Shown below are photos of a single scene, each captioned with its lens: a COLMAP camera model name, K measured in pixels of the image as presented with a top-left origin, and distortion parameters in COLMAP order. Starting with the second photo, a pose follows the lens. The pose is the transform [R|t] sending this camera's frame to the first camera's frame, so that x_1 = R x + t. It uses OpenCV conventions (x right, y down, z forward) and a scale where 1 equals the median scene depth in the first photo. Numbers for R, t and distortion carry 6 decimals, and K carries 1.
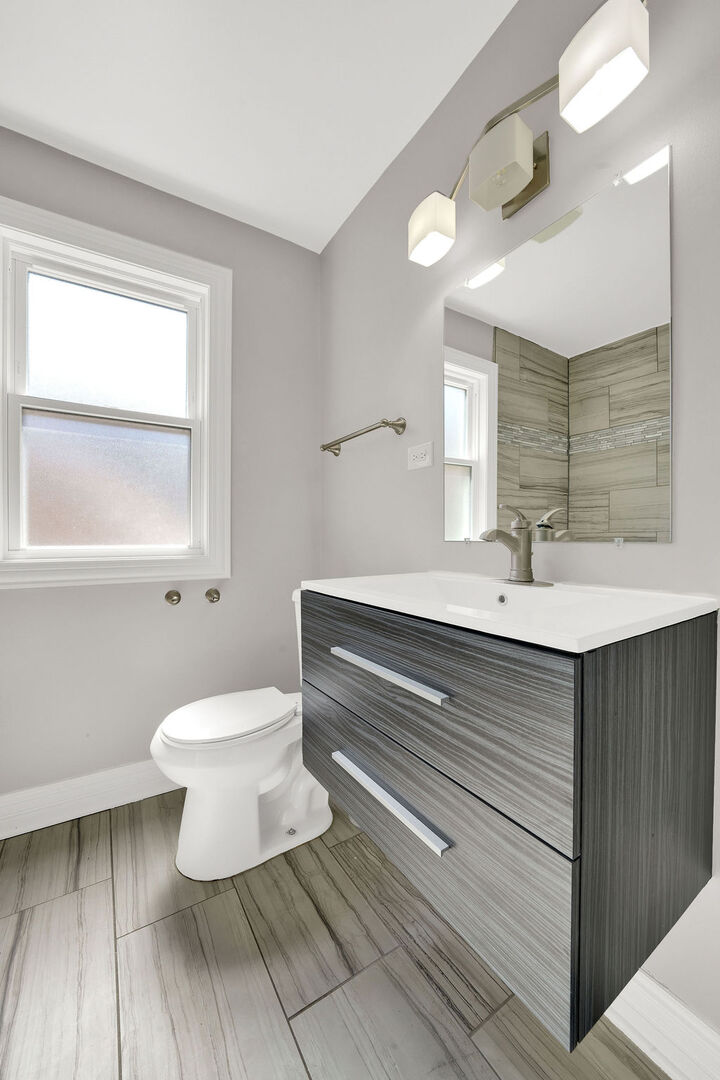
lens RADIAL K [[411.5, 0, 359.6], [0, 411.5, 548.6], [0, 0, 1]] dist [-0.014704, 0.000552]
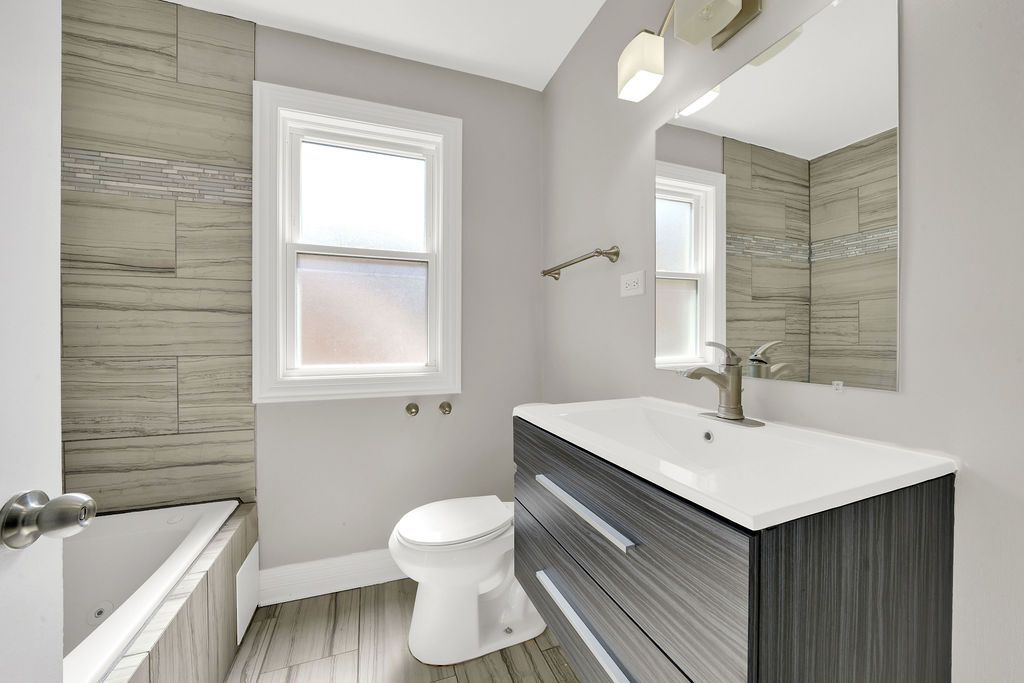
lens RADIAL K [[390.2, 0, 518.5], [0, 390.2, 341.6], [0, 0, 1]] dist [-0.014704, 0.000552]
pose [[0.978743, 0.003590, -0.205058, 0.074640], [-0.003623, 0.999993, 0.000217, -0.088074], [0.205058, 0.000531, 0.978750, -0.012940]]
